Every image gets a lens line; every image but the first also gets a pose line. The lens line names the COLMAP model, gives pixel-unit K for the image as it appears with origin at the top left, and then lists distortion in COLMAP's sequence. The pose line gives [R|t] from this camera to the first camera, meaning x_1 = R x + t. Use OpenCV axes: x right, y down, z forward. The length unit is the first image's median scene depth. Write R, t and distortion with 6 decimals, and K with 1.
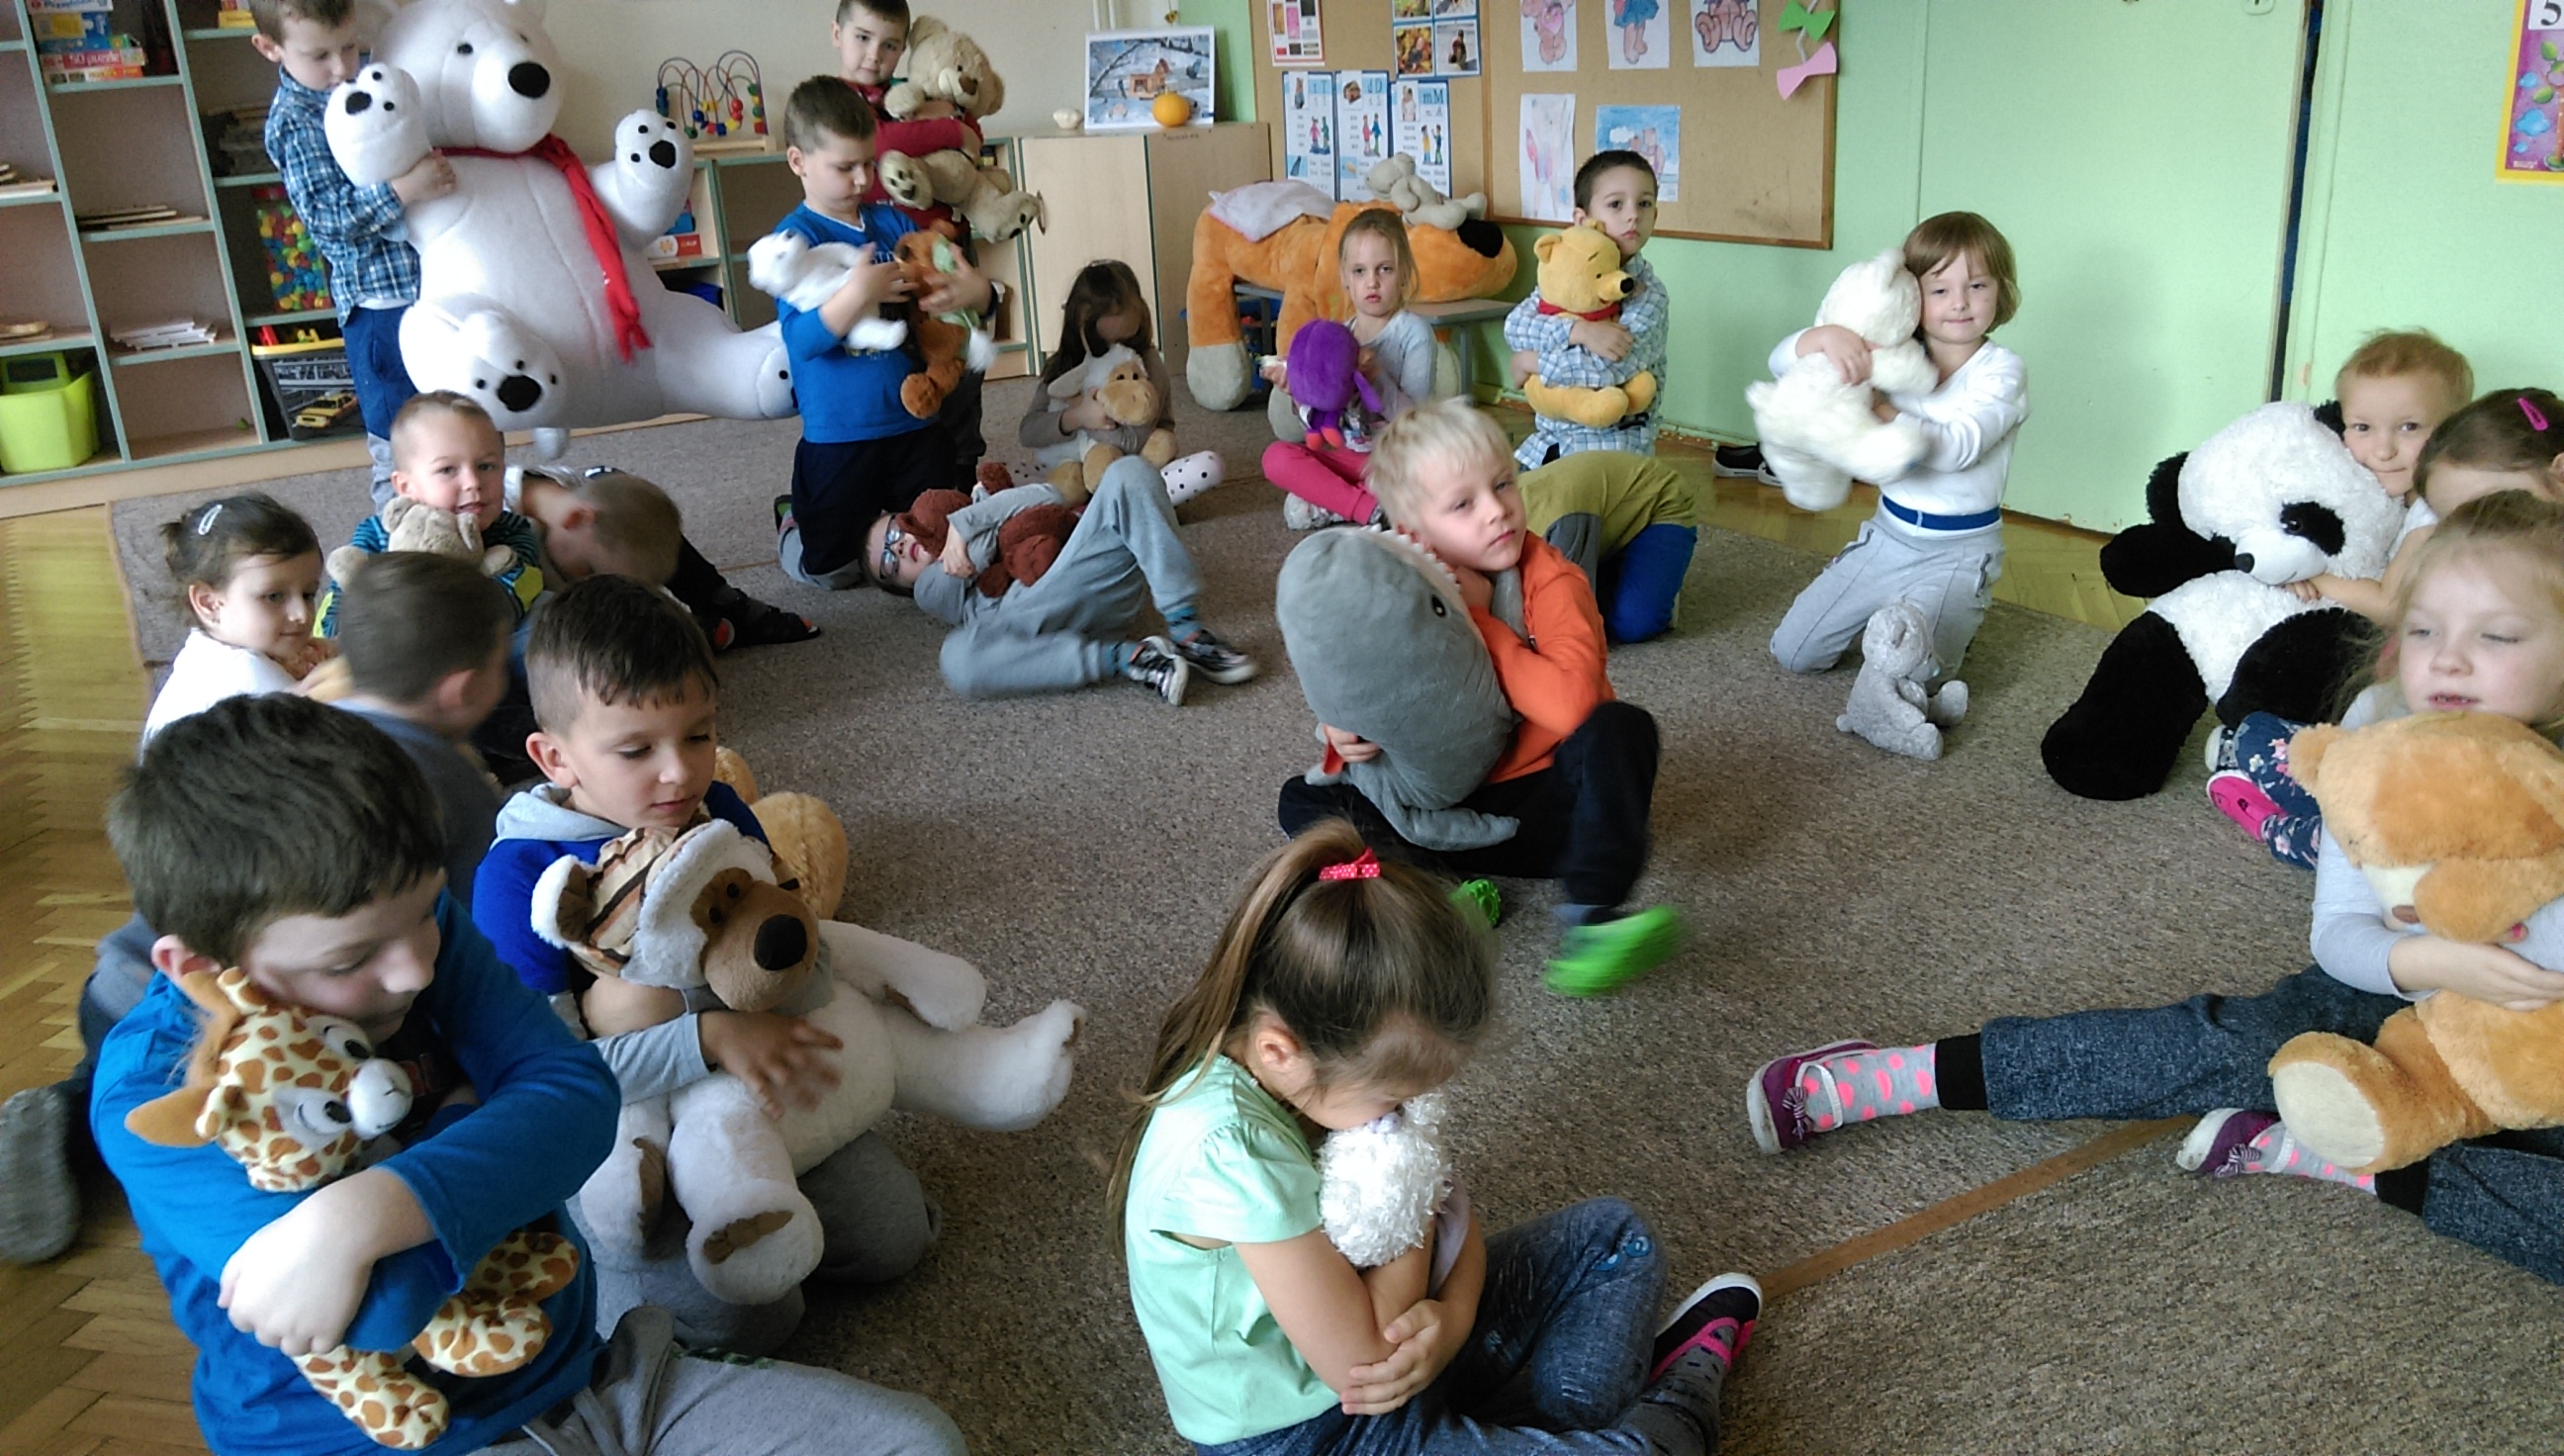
lens RADIAL K [[2109.0, 0, 1282.0], [0, 2109.0, 728.0], [0, 0, 1]] dist [0.083434, -0.124961]
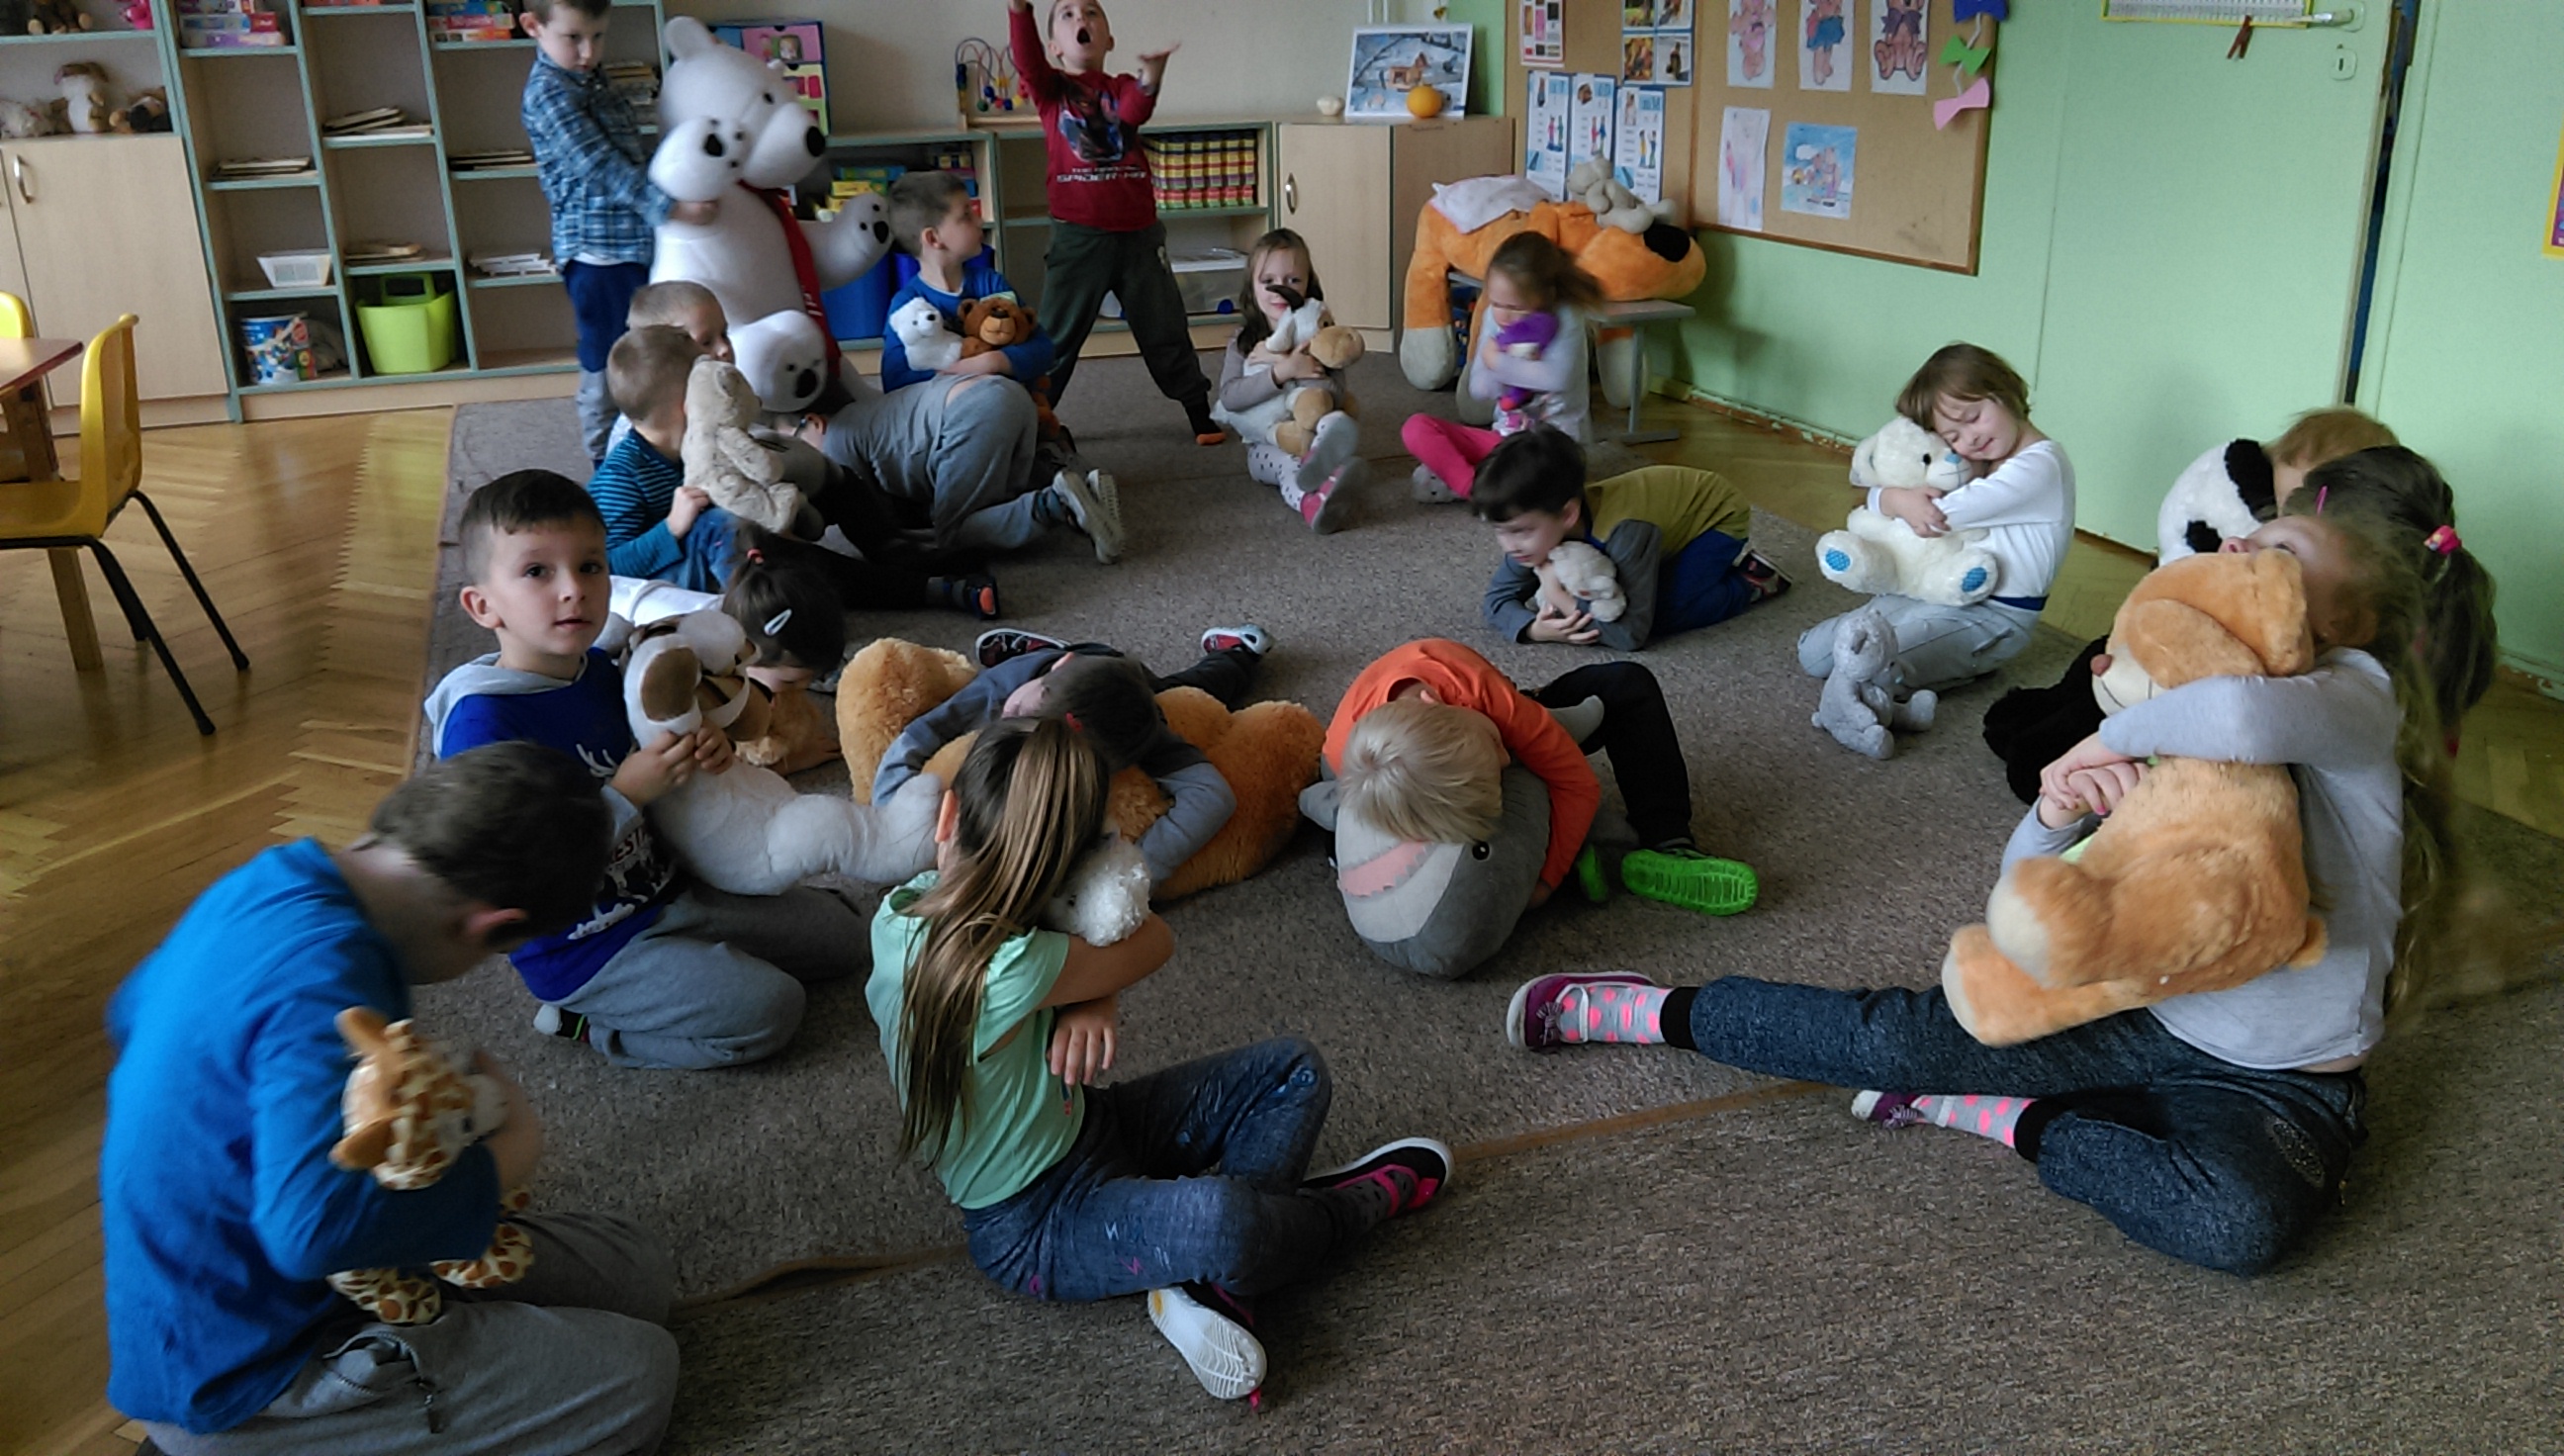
lens RADIAL K [[2108.1, 0, 1282.0], [0, 2108.1, 728.0], [0, 0, 1]] dist [0.088235, -0.161552]
pose [[0.981927, 0.094068, -0.164226, 0.099491], [-0.091370, 0.995530, 0.023921, 0.000734], [0.165742, -0.008484, 0.986133, -0.070557]]
